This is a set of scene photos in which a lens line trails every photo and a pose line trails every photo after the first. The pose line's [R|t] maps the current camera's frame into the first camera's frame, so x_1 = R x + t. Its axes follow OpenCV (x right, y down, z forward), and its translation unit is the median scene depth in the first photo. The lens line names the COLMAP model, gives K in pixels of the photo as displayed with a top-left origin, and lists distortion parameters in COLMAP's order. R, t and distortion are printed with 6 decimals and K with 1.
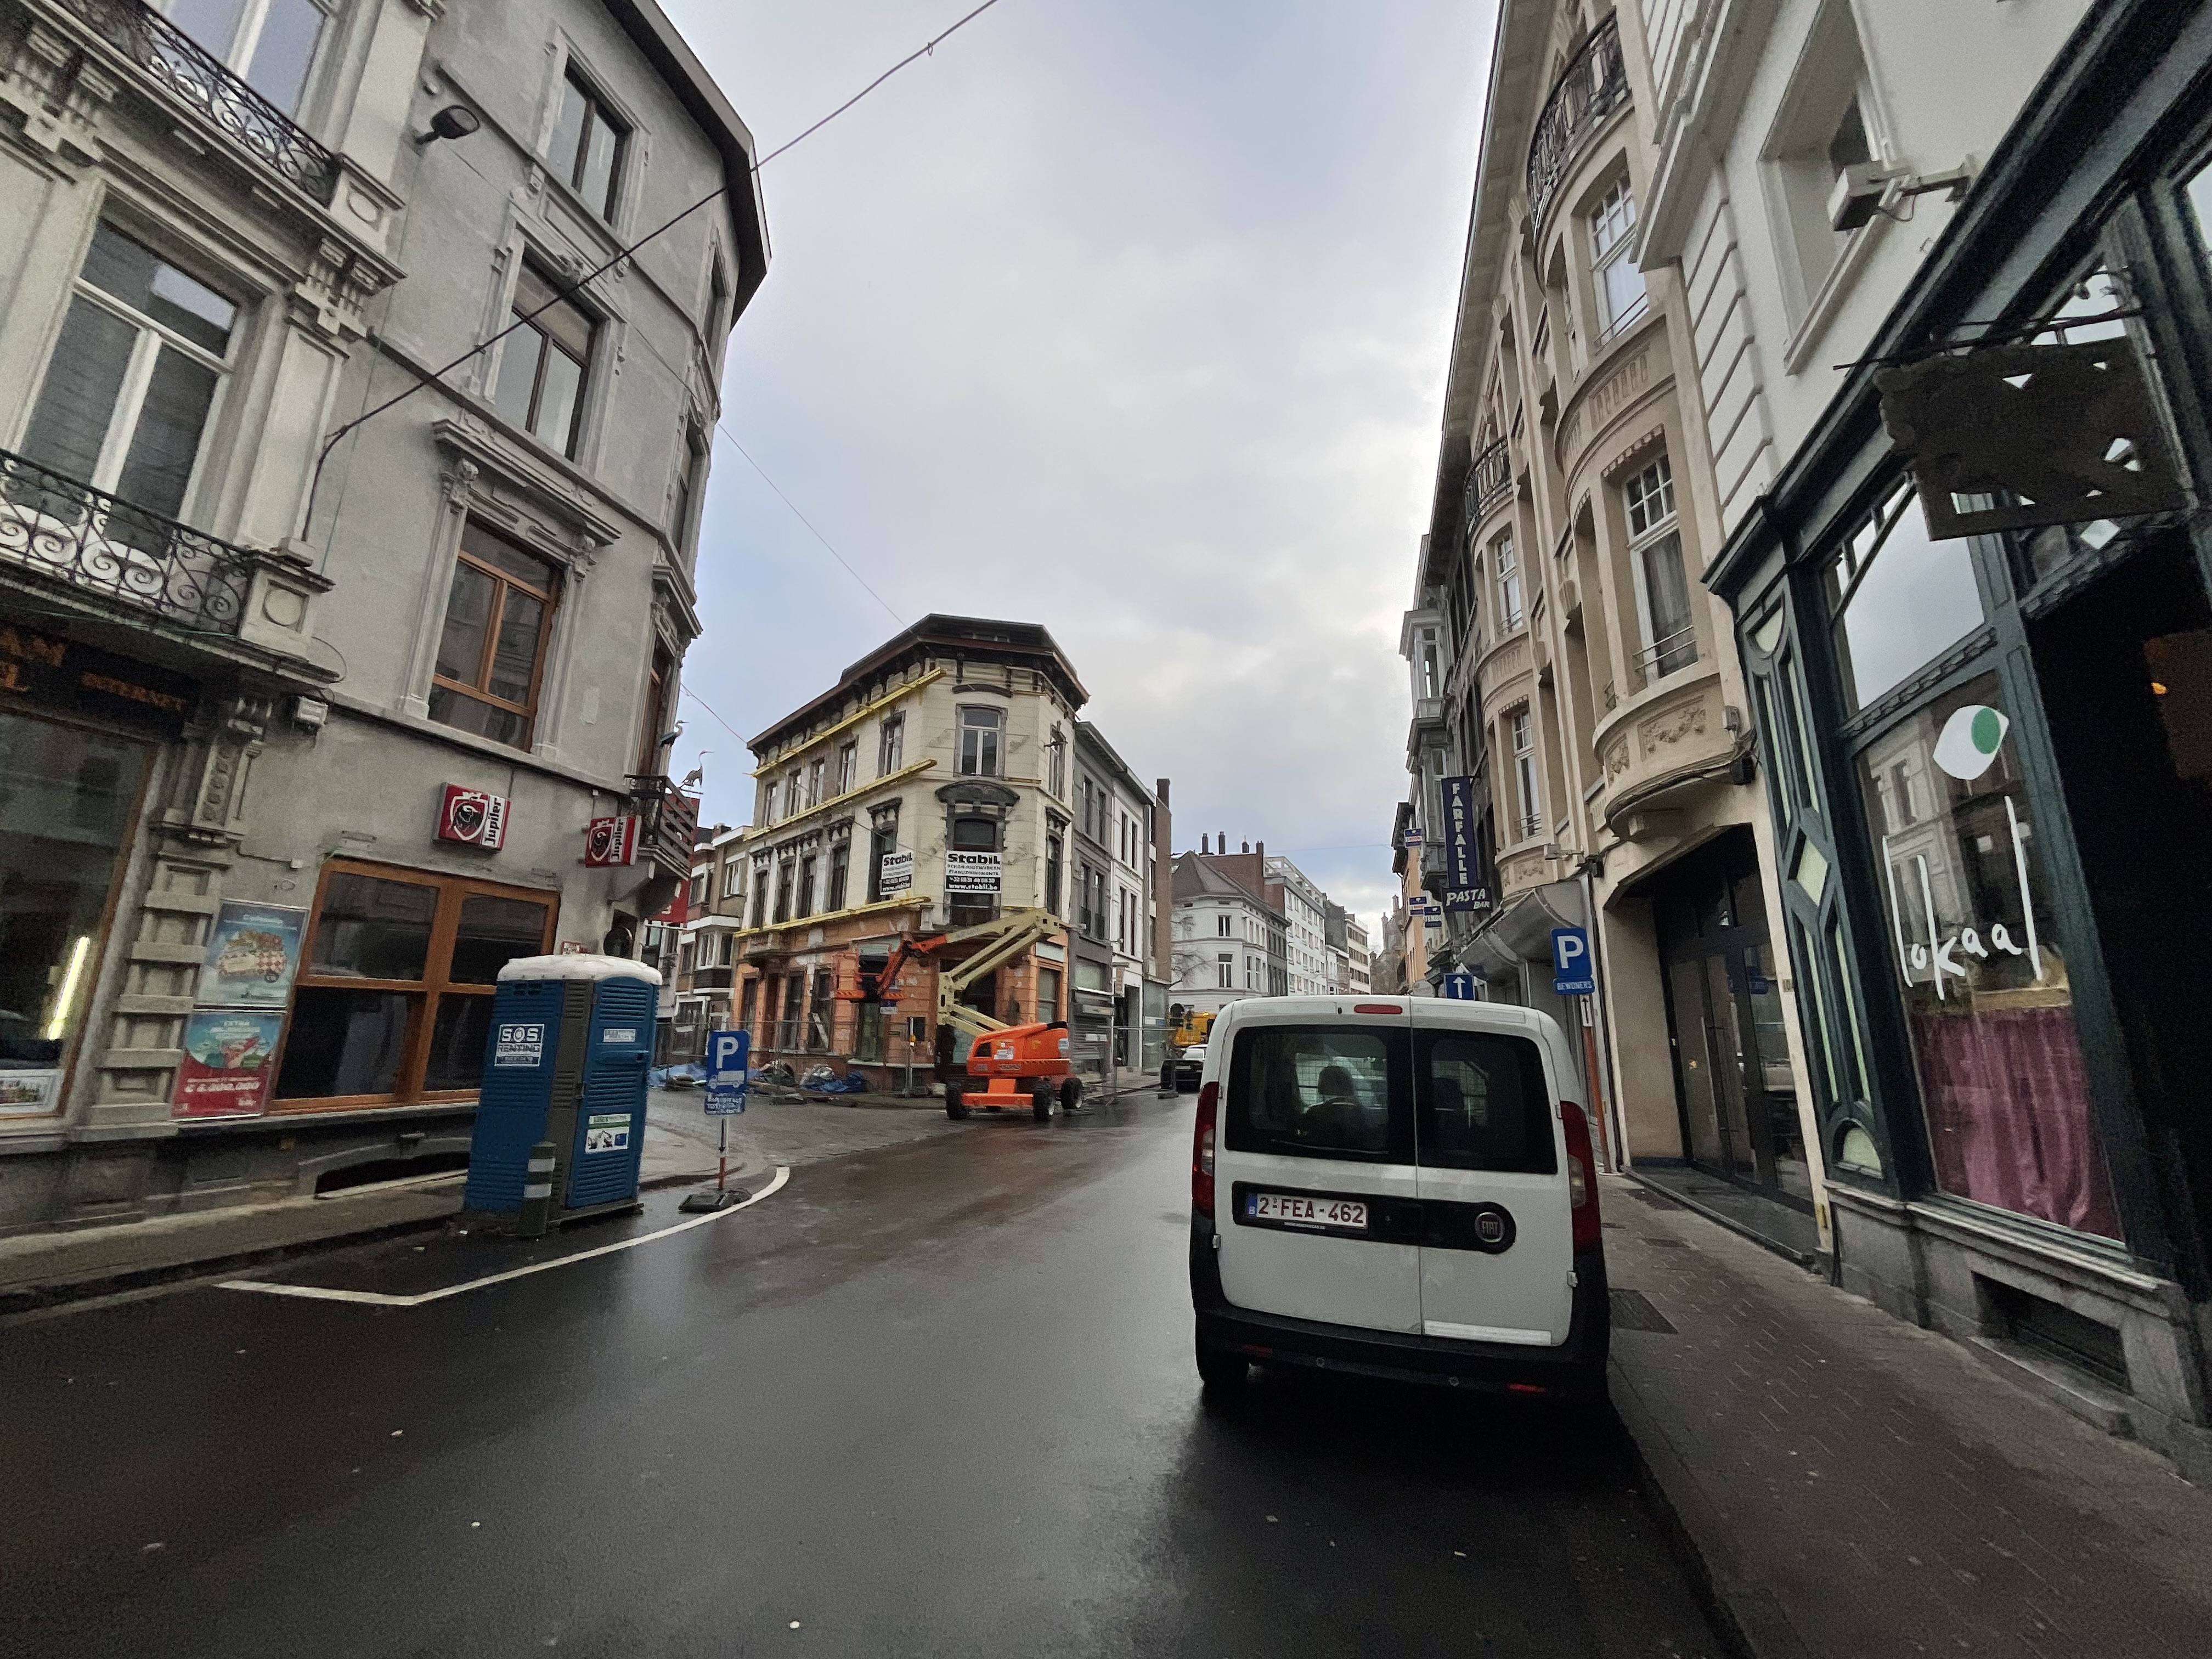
lens RADIAL K [[893.1, 0, 1113.0], [0, 893.1, 825.6], [0, 0, 1]] dist [-0.005645, 0.001091]
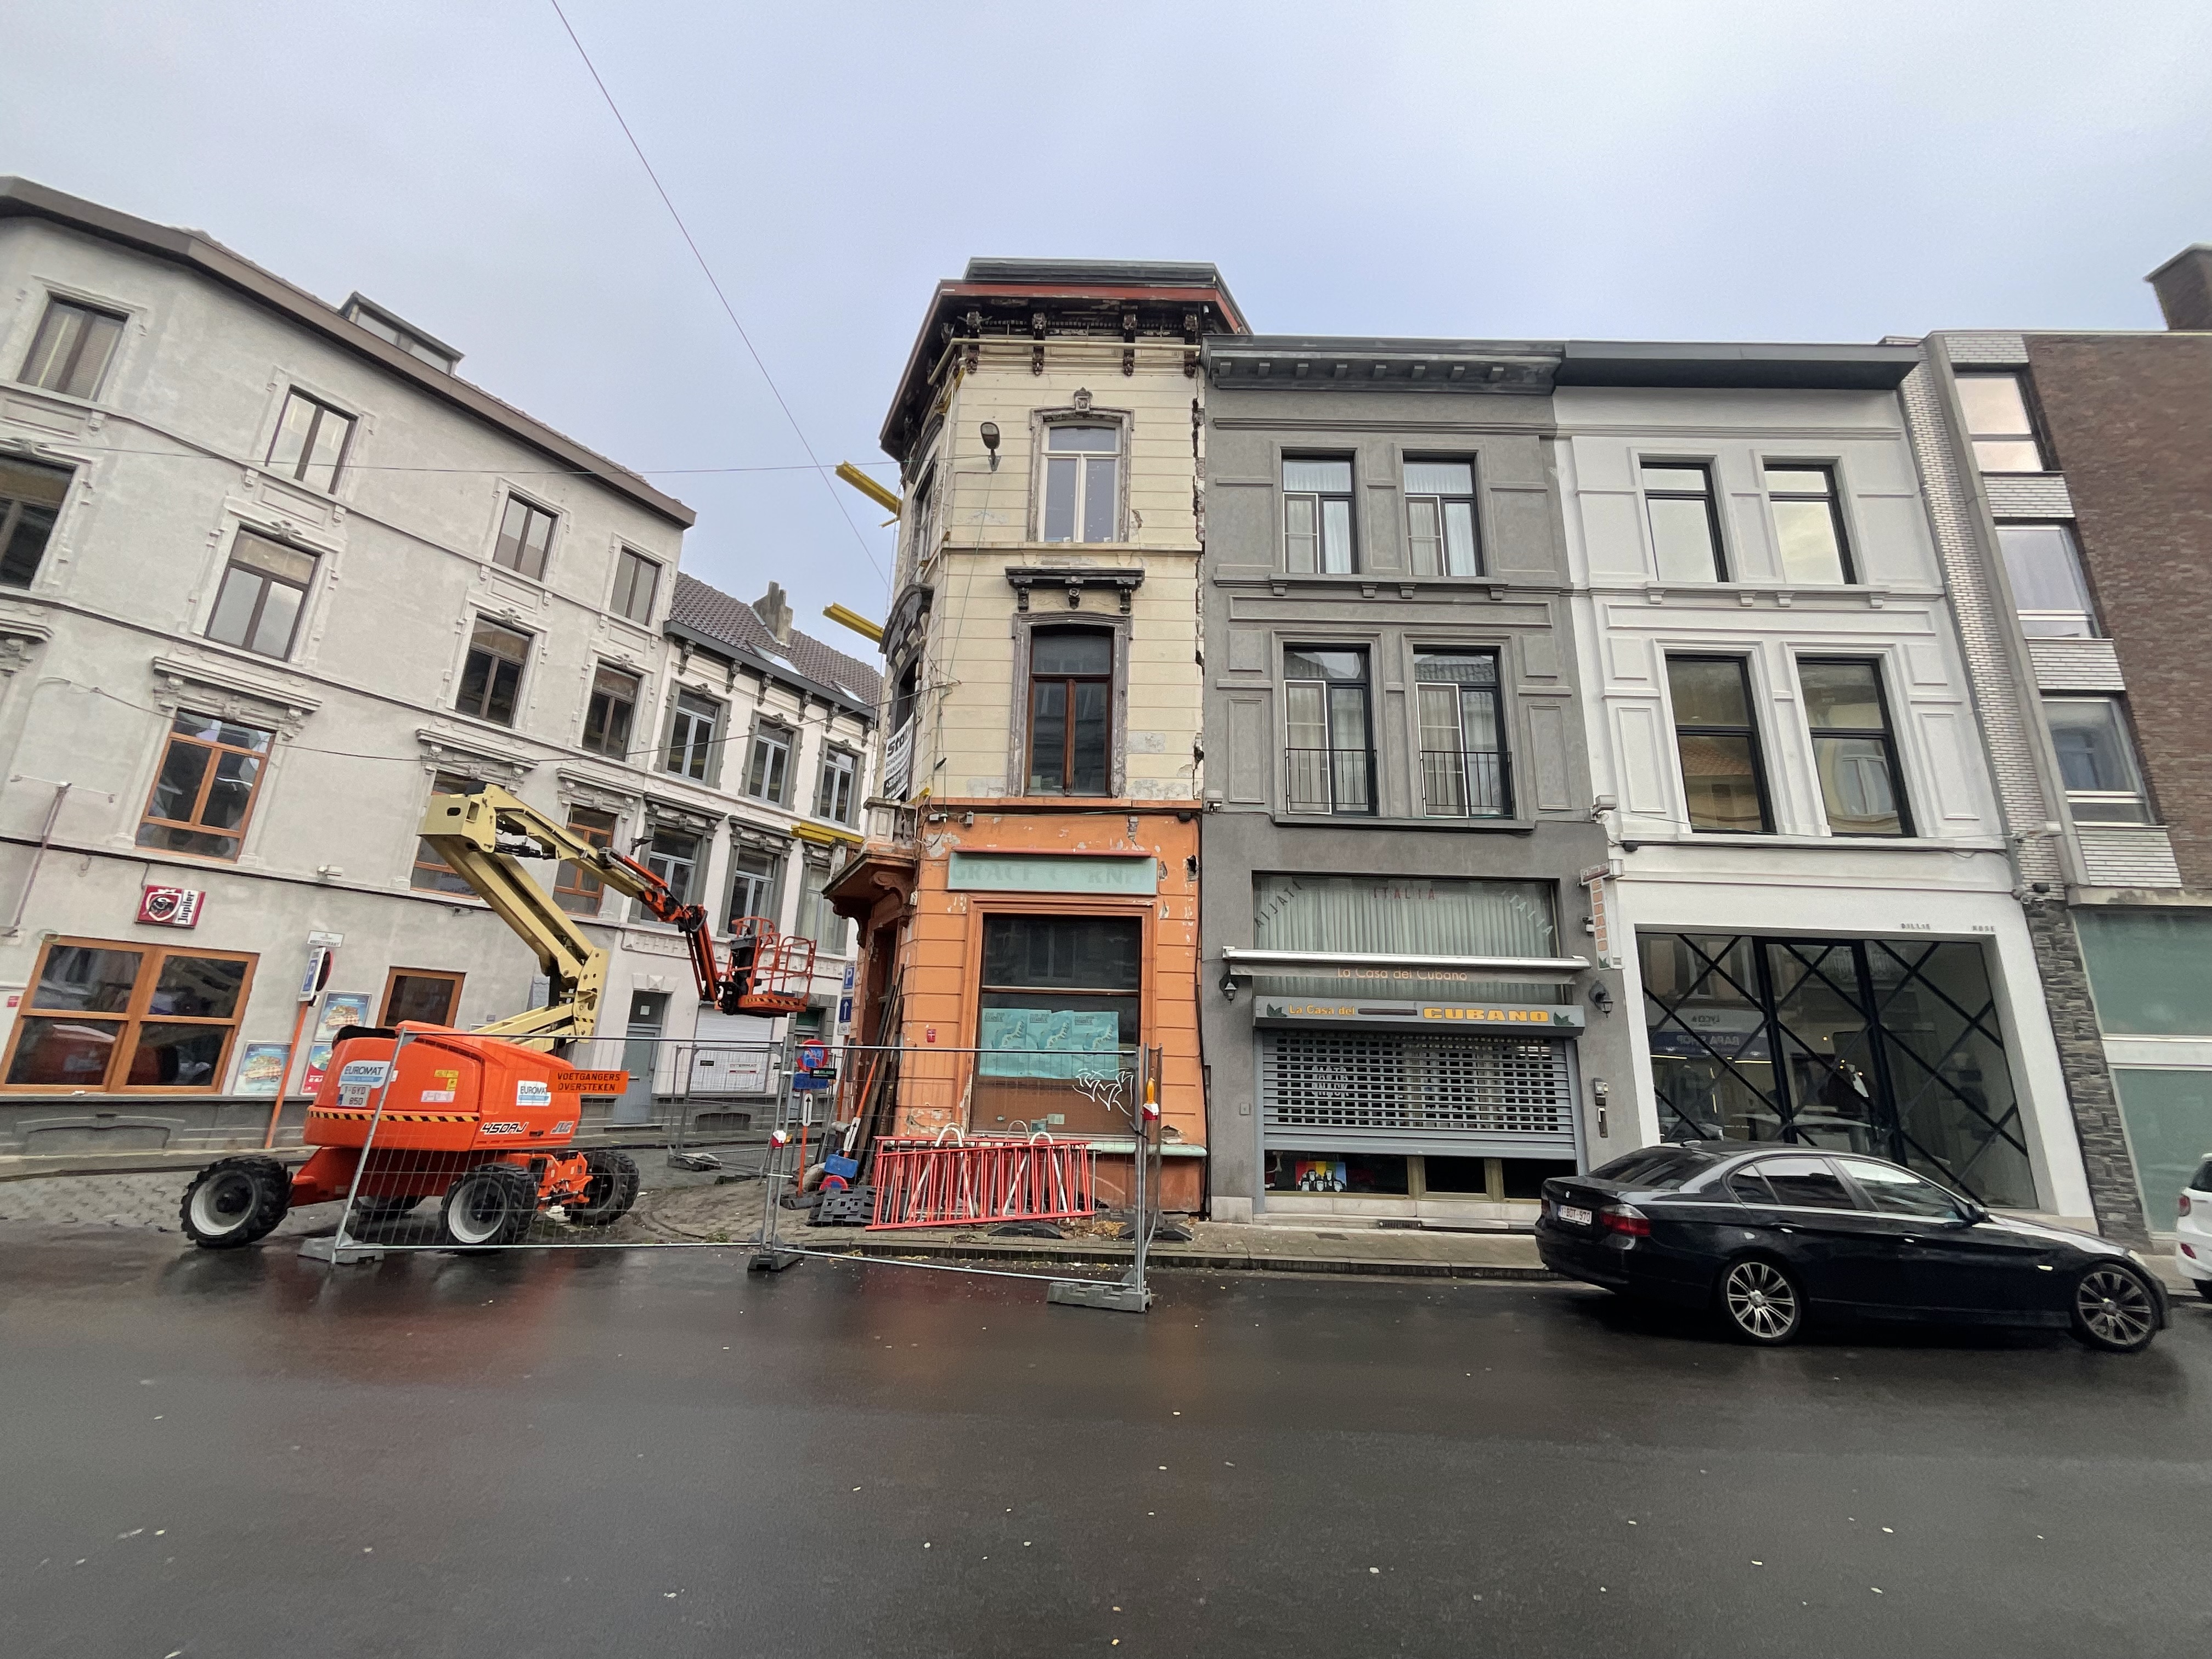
lens RADIAL K [[893.1, 0, 1106.7], [0, 893.1, 822.6], [0, 0, 1]] dist [-0.005645, 0.001091]
pose [[0.246968, -0.262676, -0.932742, 0.317106], [0.195264, 0.956304, -0.217610, 0.201426], [0.949146, -0.128389, 0.287468, 0.851232]]
